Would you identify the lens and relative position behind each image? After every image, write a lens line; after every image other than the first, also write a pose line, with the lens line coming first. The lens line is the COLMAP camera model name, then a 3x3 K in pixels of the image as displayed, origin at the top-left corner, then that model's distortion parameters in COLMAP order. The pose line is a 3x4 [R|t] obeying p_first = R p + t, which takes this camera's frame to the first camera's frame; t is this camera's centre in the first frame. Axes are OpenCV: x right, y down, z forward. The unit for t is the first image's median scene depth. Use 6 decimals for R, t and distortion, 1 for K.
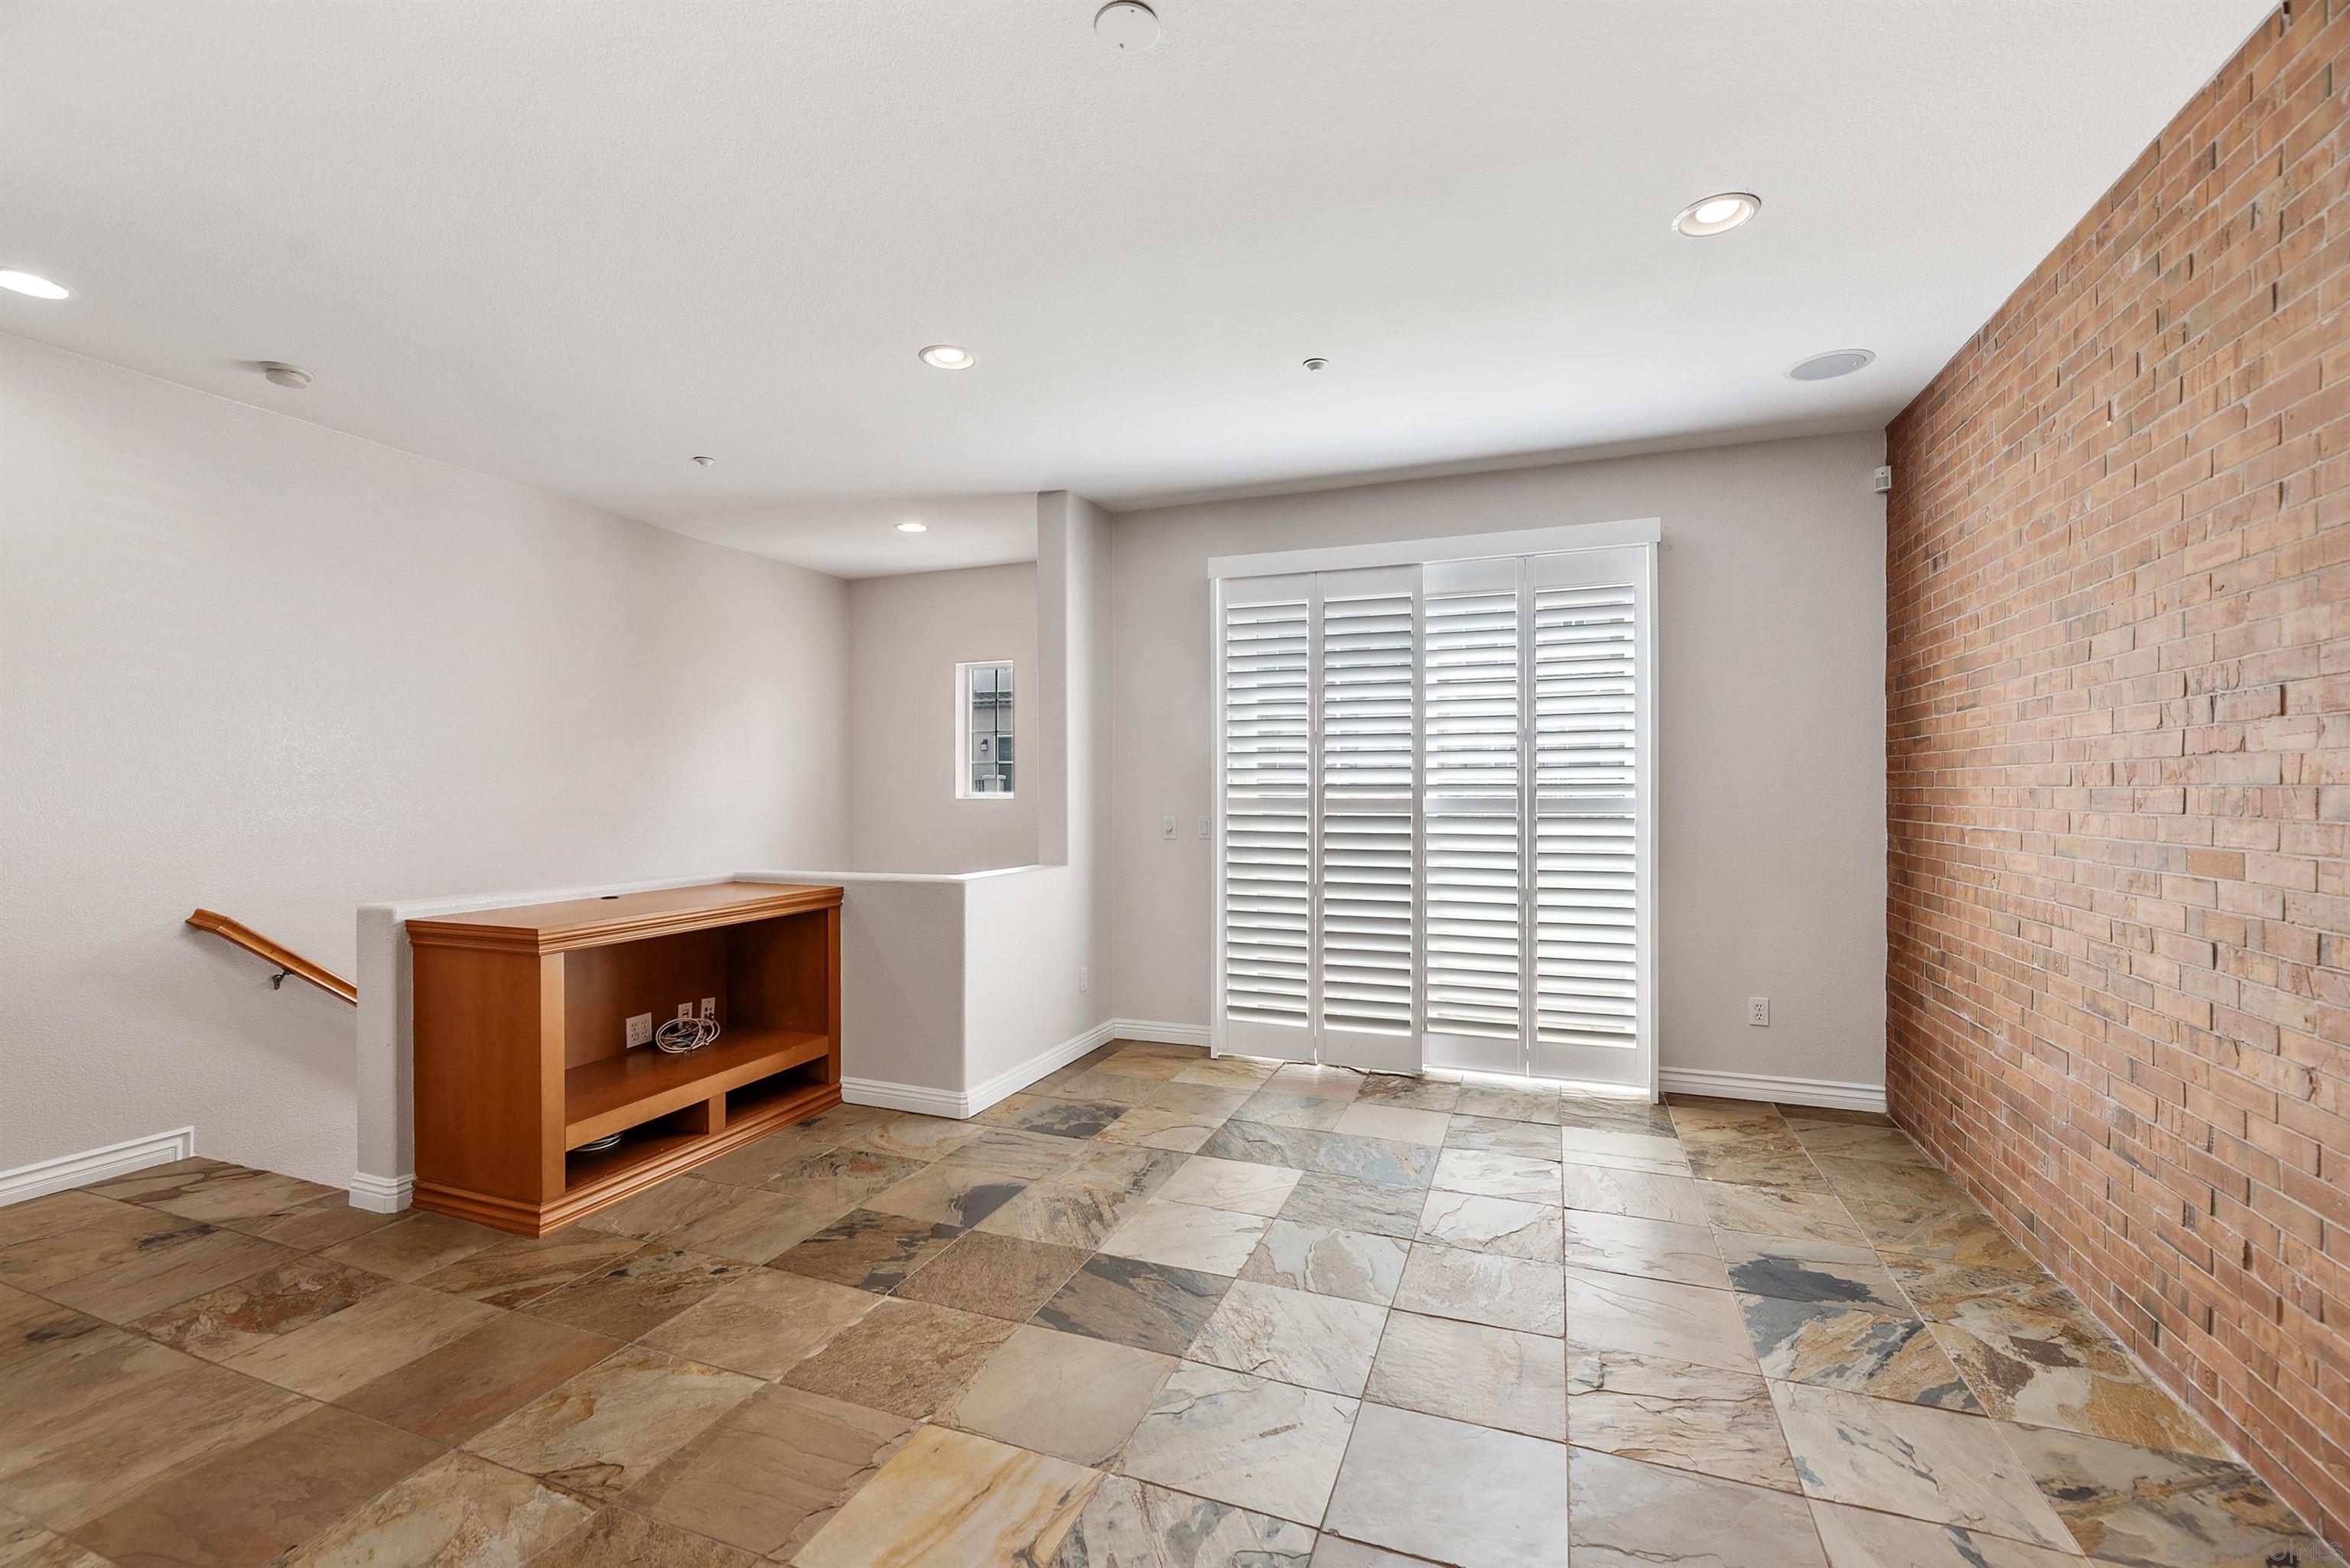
lens RADIAL K [[991.8, 0, 1164.8], [0, 991.8, 805.2], [0, 0, 1]] dist [-0.000647, -0.000707]
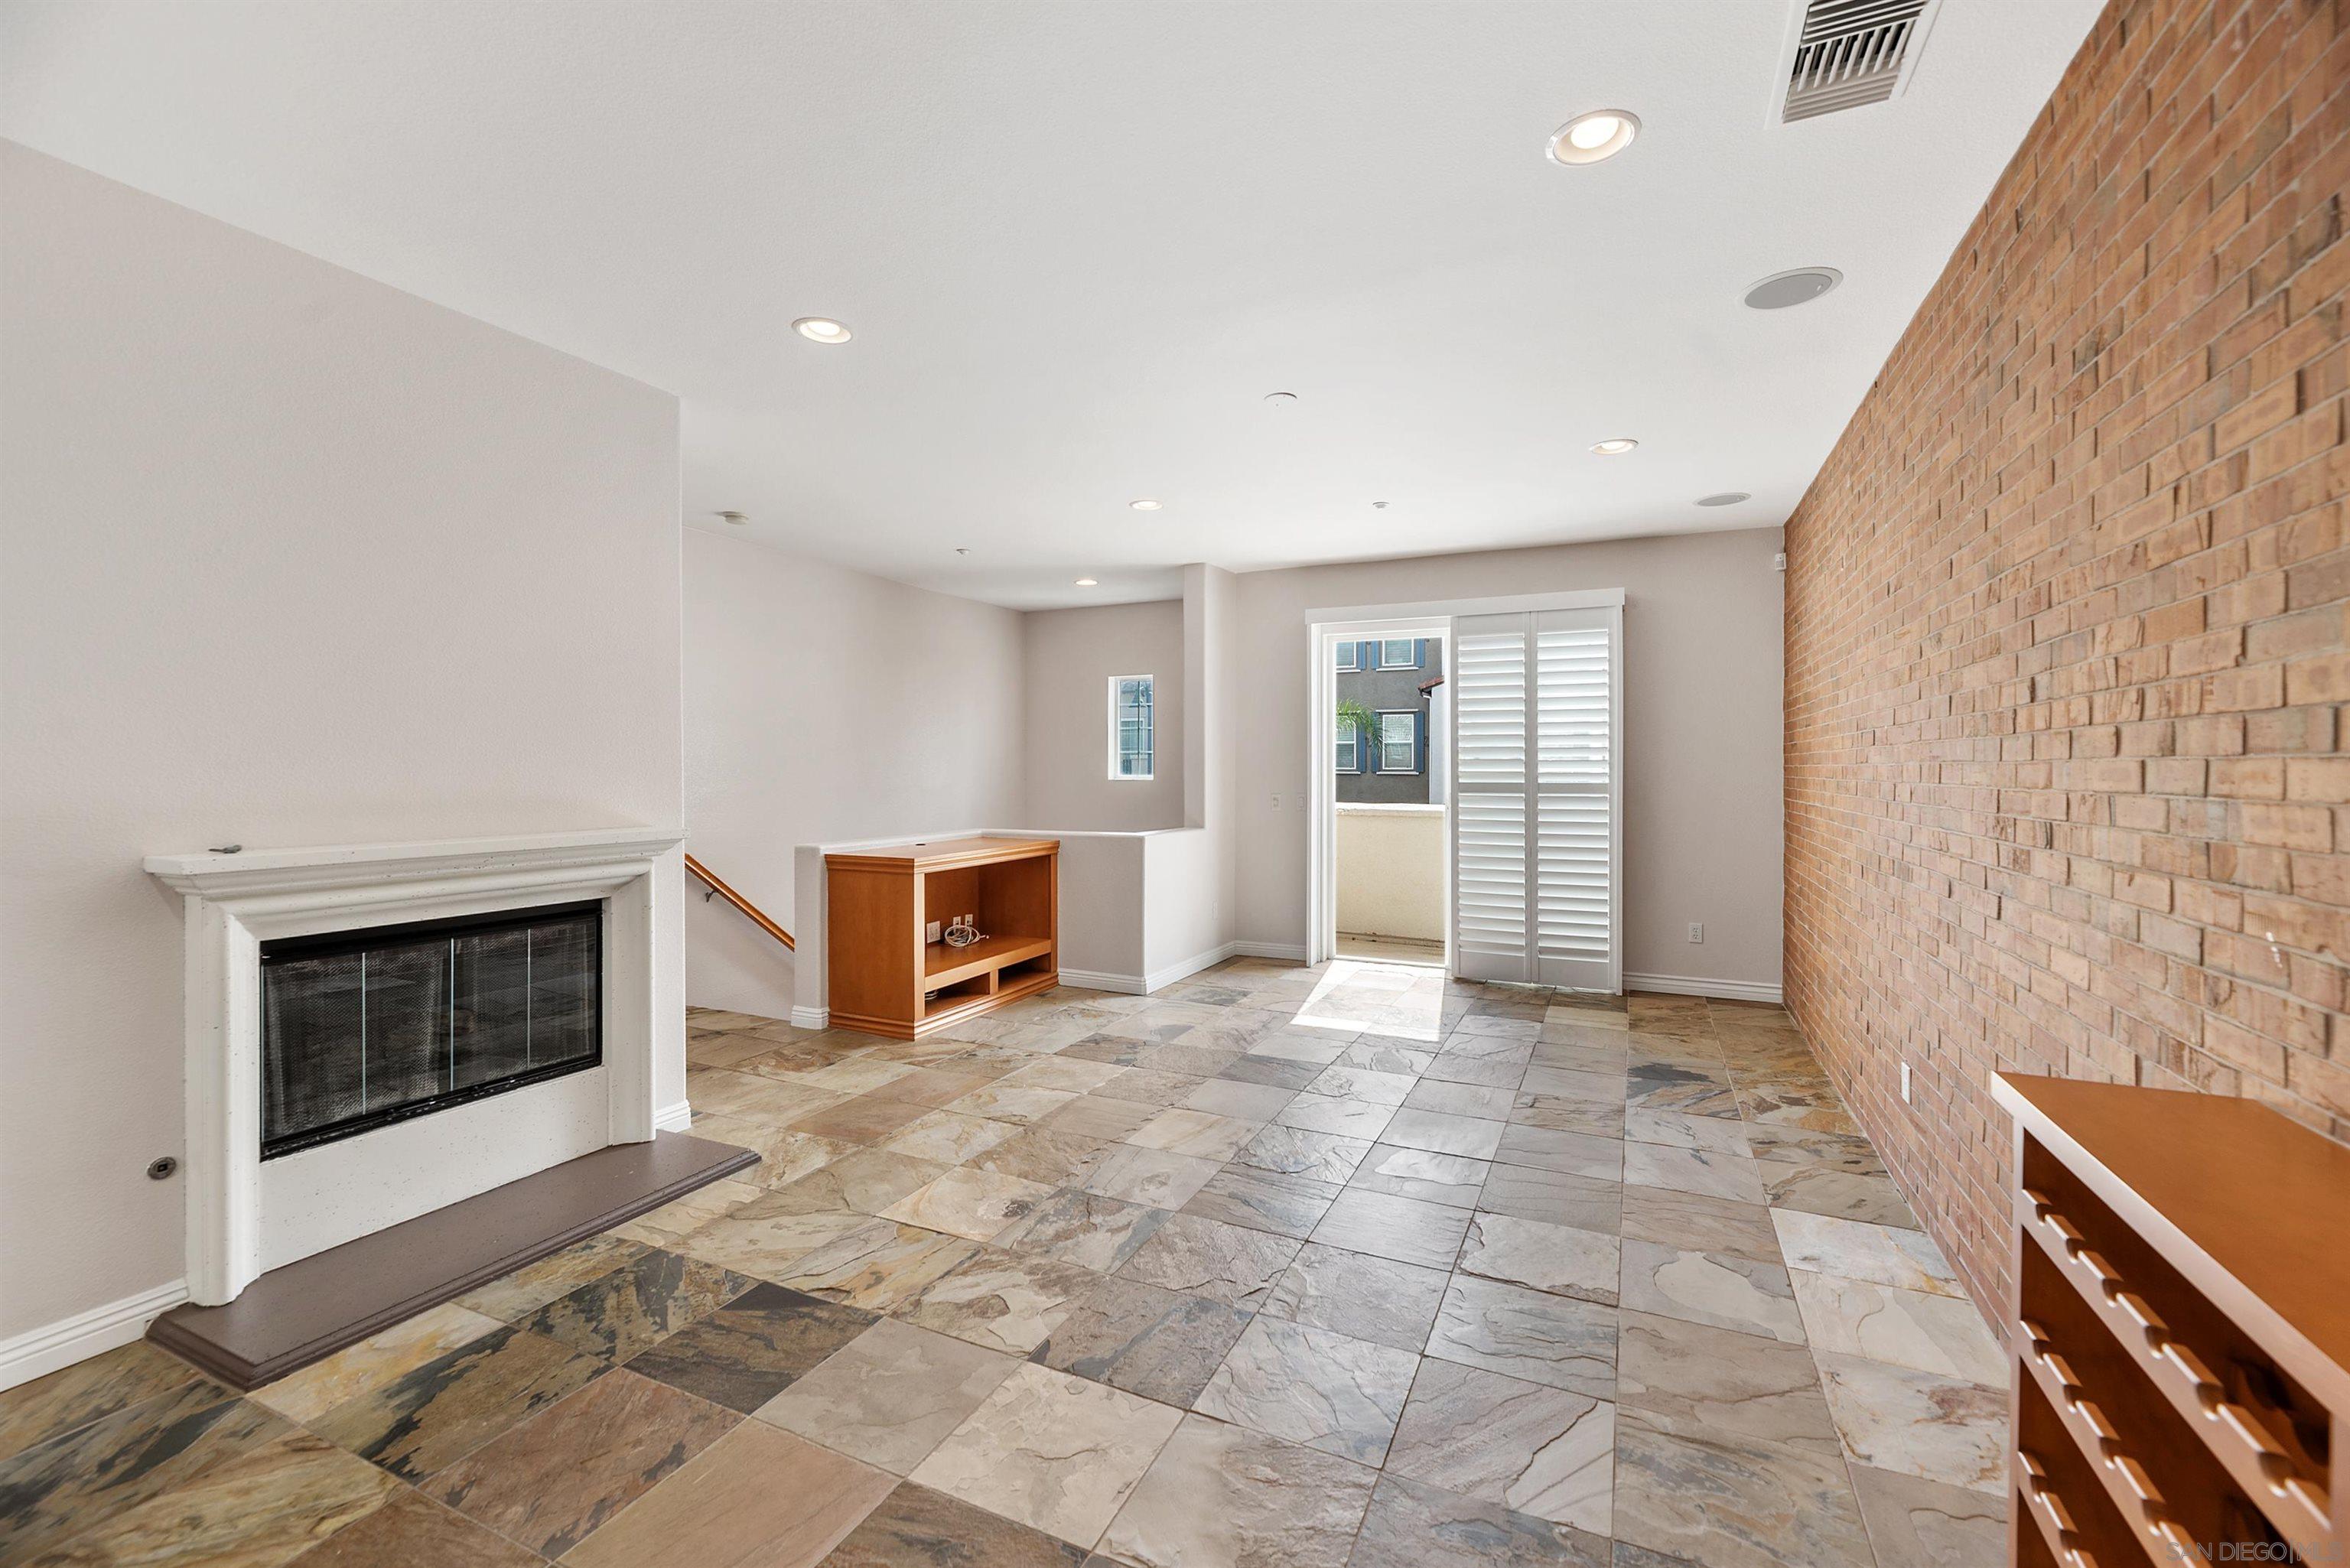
lens RADIAL K [[975.4, 0, 1176.0], [0, 975.4, 783.3], [0, 0, 1]] dist [-0.003076, 0.000000]
pose [[0.997735, 0.004069, -0.067150, -0.069370], [-0.003985, 0.999991, 0.001383, -0.007386], [0.067155, -0.001112, 0.997742, -0.586528]]
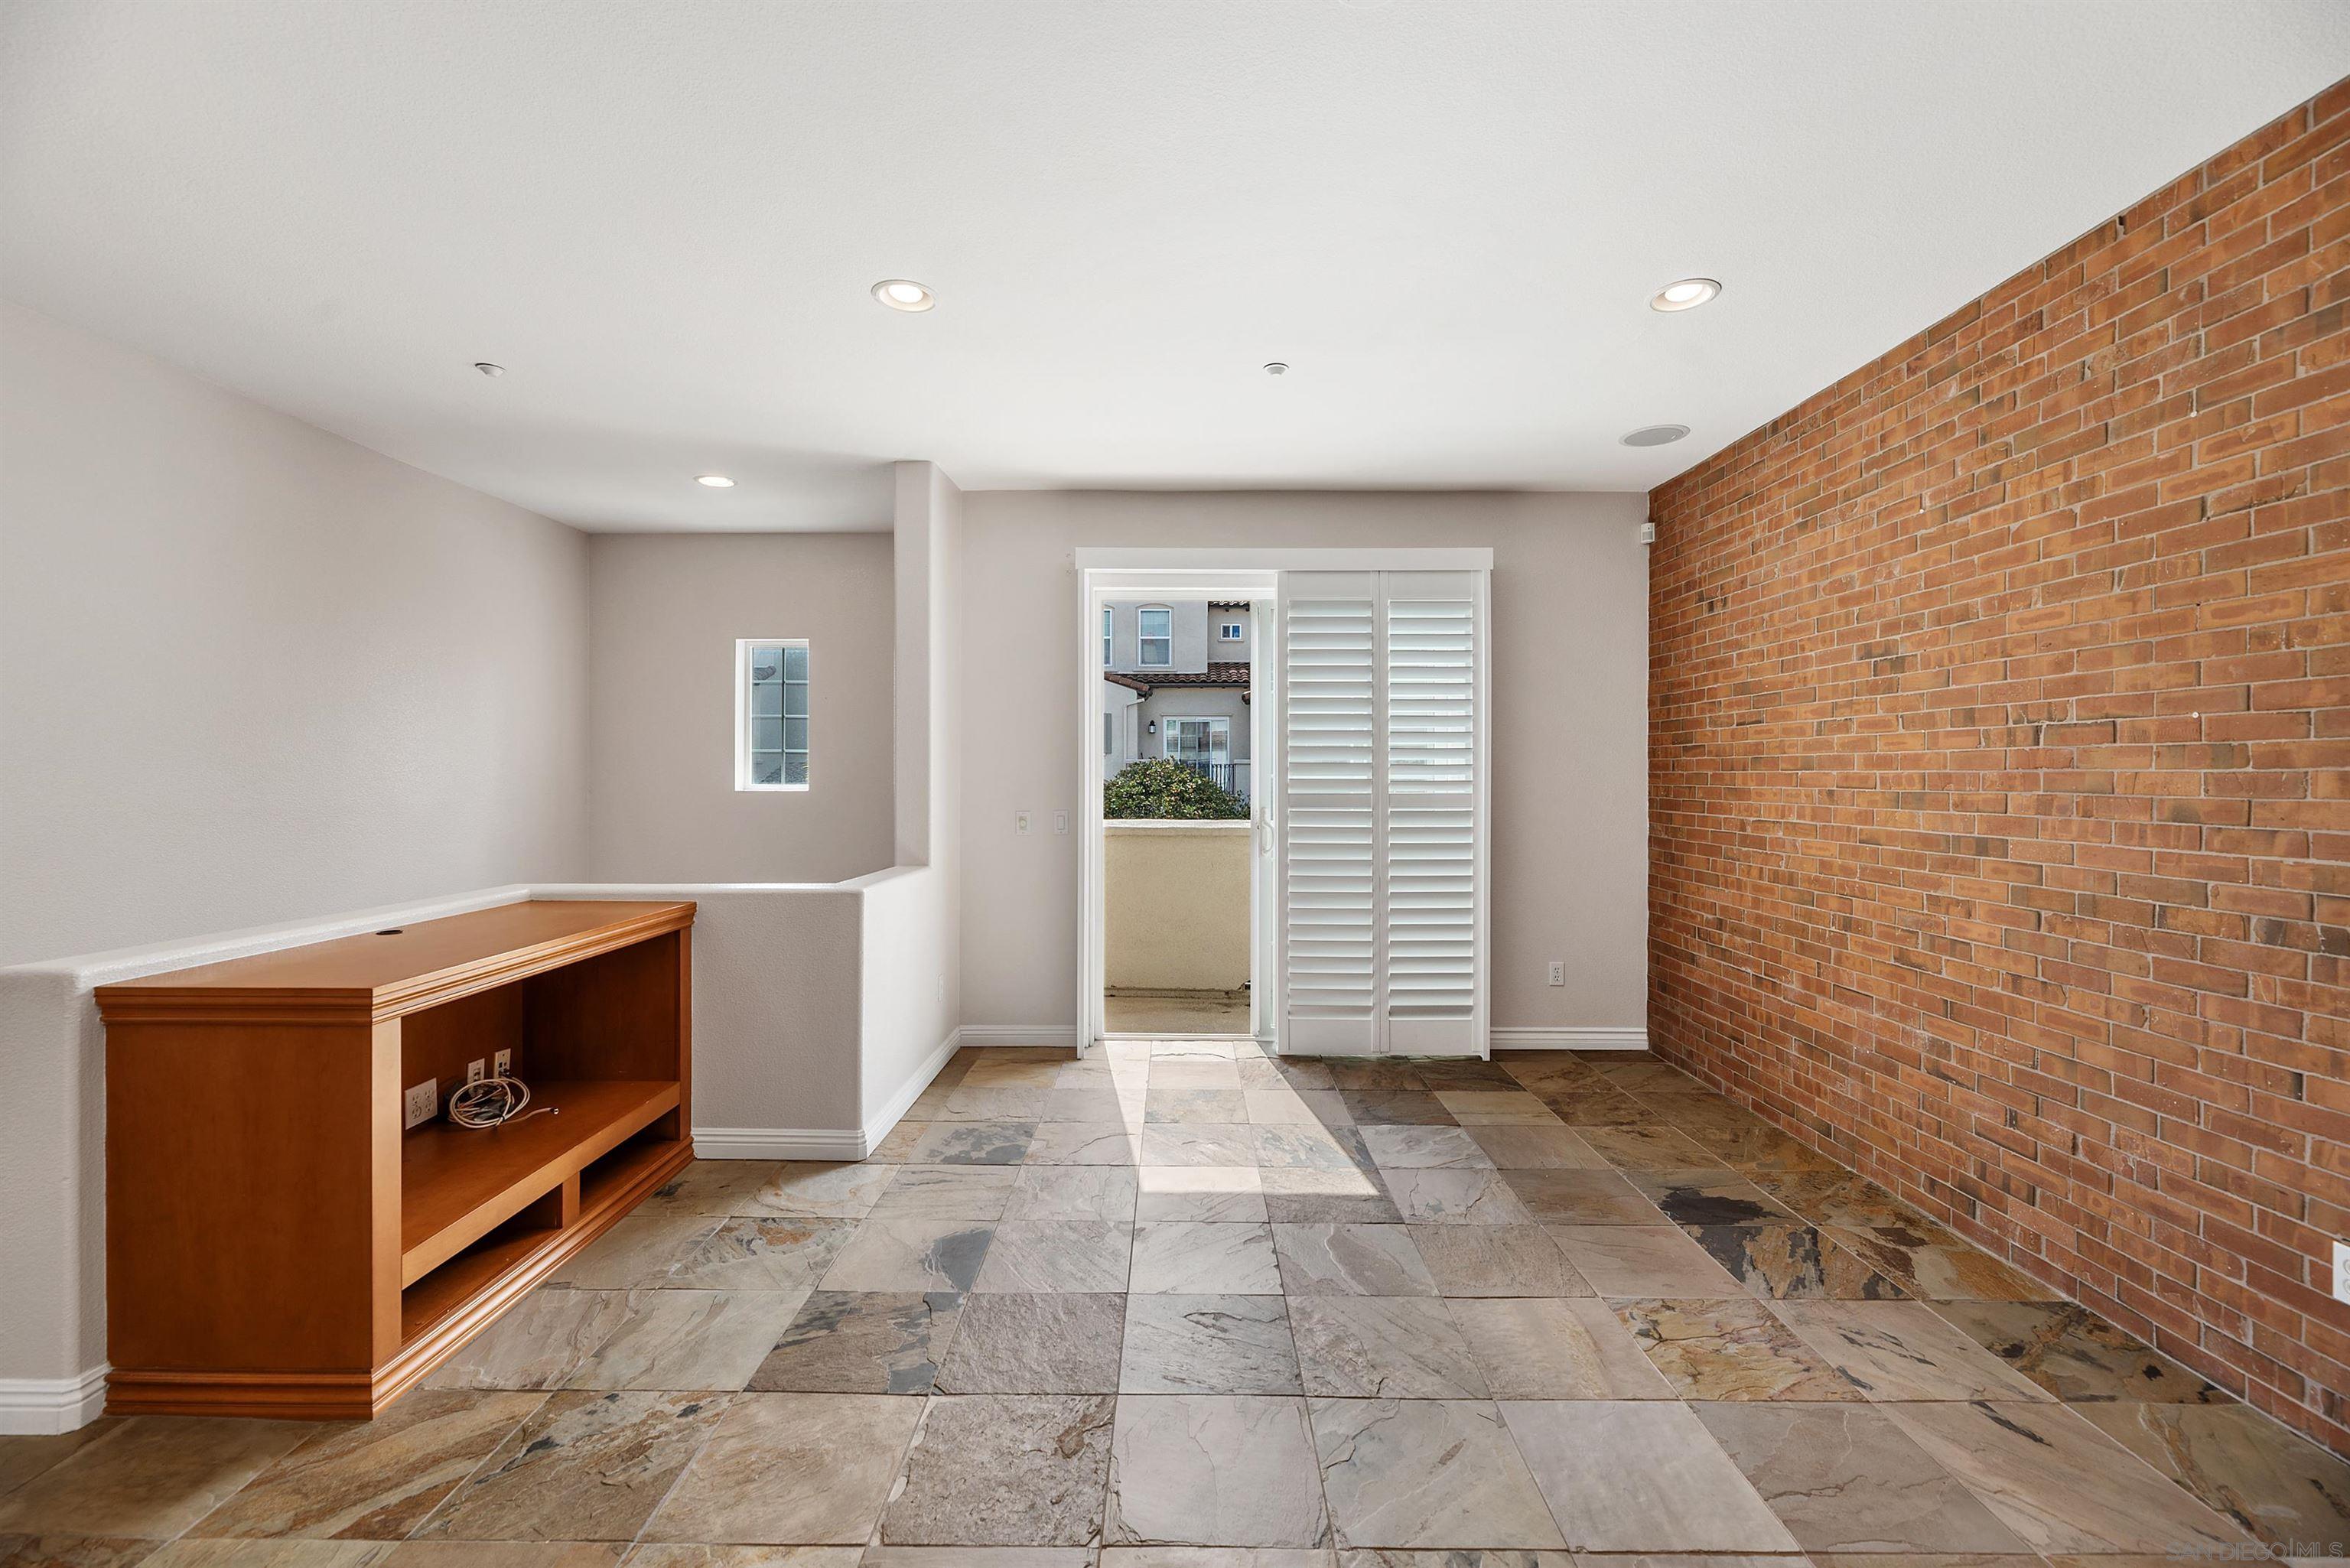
lens RADIAL K [[949.2, 0, 1162.6], [0, 949.2, 784.4], [0, 0, 1]] dist [-0.000553, -0.000273]
pose [[0.935302, 0.000133, 0.353852, -0.314267], [0.001449, 0.999990, -0.004205, -0.017485], [-0.353849, 0.004446, 0.935292, 0.143032]]
